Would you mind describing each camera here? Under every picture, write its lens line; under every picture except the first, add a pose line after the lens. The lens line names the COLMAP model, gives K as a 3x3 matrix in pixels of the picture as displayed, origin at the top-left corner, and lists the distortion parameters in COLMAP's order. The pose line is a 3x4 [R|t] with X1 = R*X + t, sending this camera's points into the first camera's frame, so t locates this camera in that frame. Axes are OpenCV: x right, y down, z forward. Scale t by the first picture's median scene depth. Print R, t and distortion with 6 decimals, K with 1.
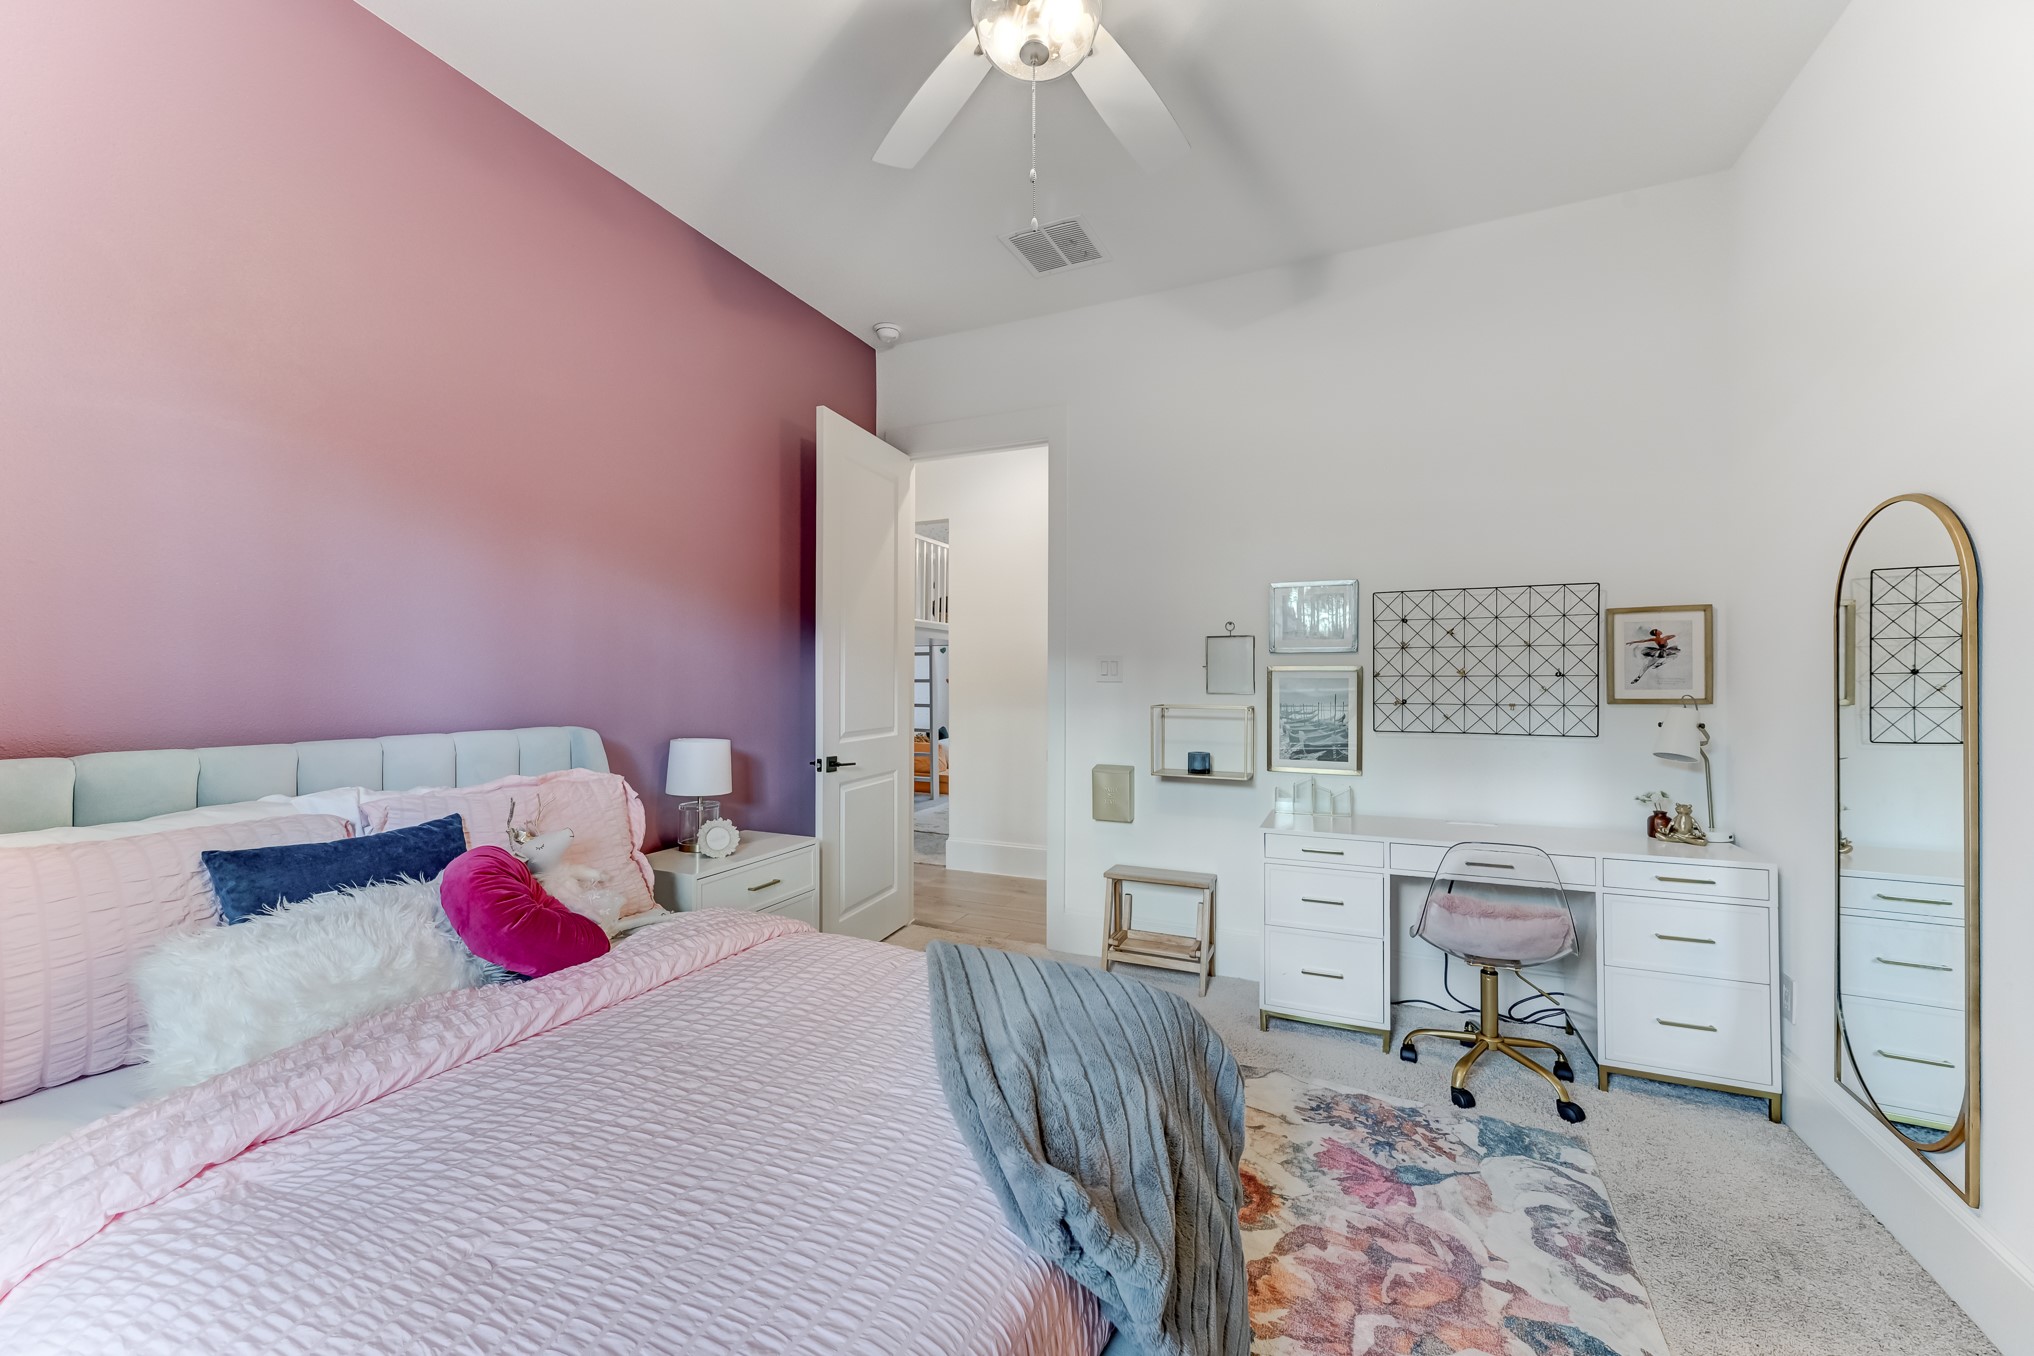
lens RADIAL K [[797.3, 0, 1023.2], [0, 797.3, 684.4], [0, 0, 1]] dist [0.008535, 0.000918]
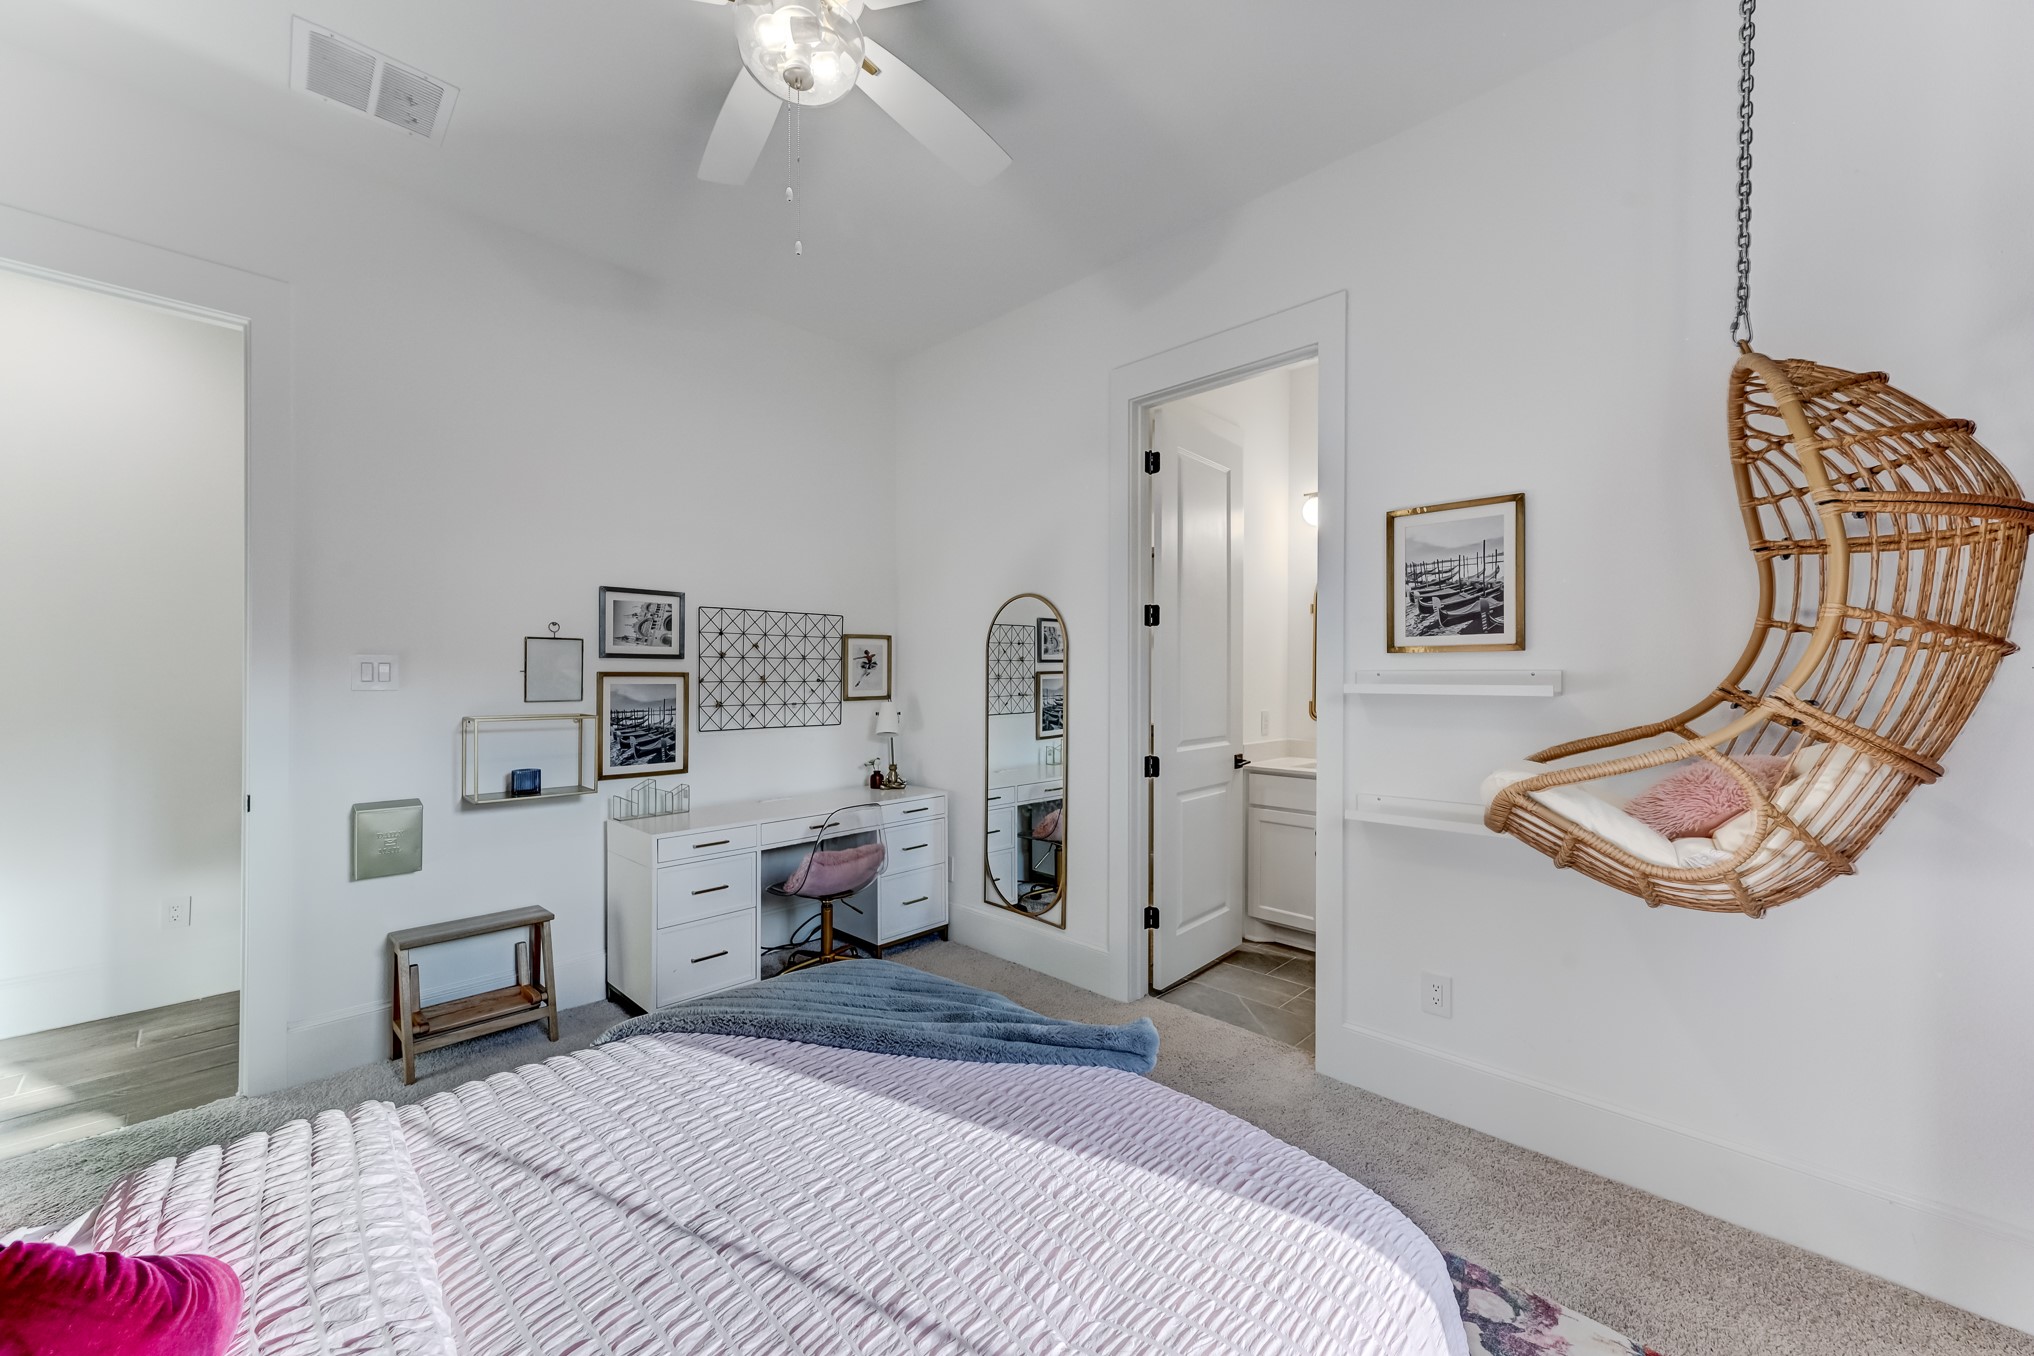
lens RADIAL K [[797.3, 0, 1017.7], [0, 797.3, 677.2], [0, 0, 1]] dist [0.008535, 0.000918]
pose [[0.330198, -0.003833, 0.943904, -0.508467], [-0.000904, 0.999990, 0.004377, -0.024105], [-0.943911, -0.002298, 0.330191, 0.239238]]
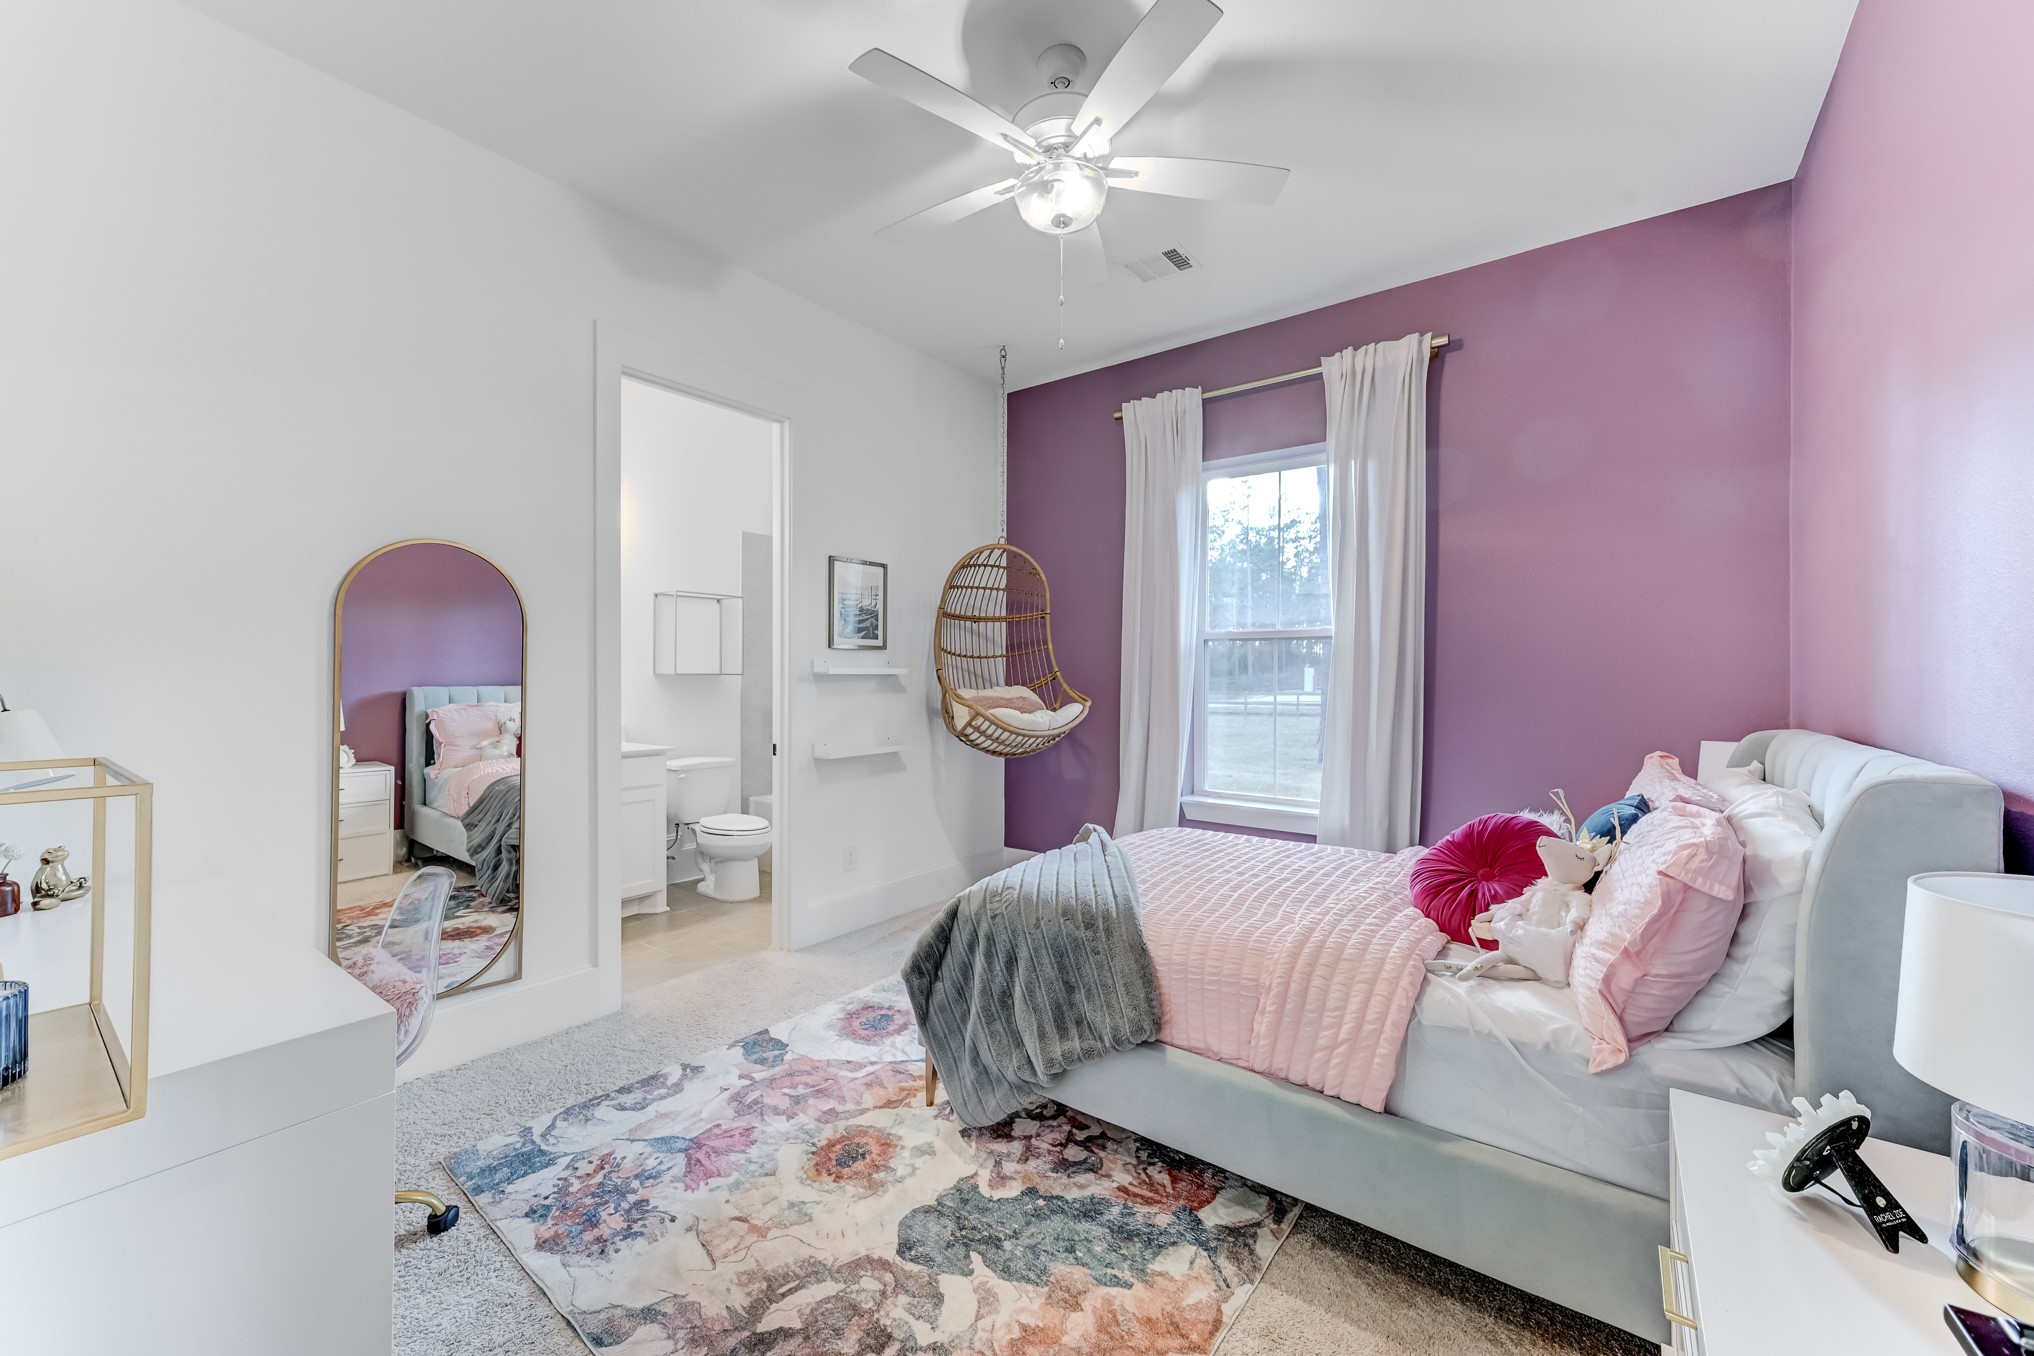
lens RADIAL K [[797.3, 0, 1013.5], [0, 797.3, 677.5], [0, 0, 1]] dist [0.008535, 0.000918]
pose [[-0.974863, -0.004720, 0.222755, -0.128754], [-0.004206, 0.999987, 0.002784, -0.003005], [-0.222766, 0.001777, -0.974870, 1.396742]]
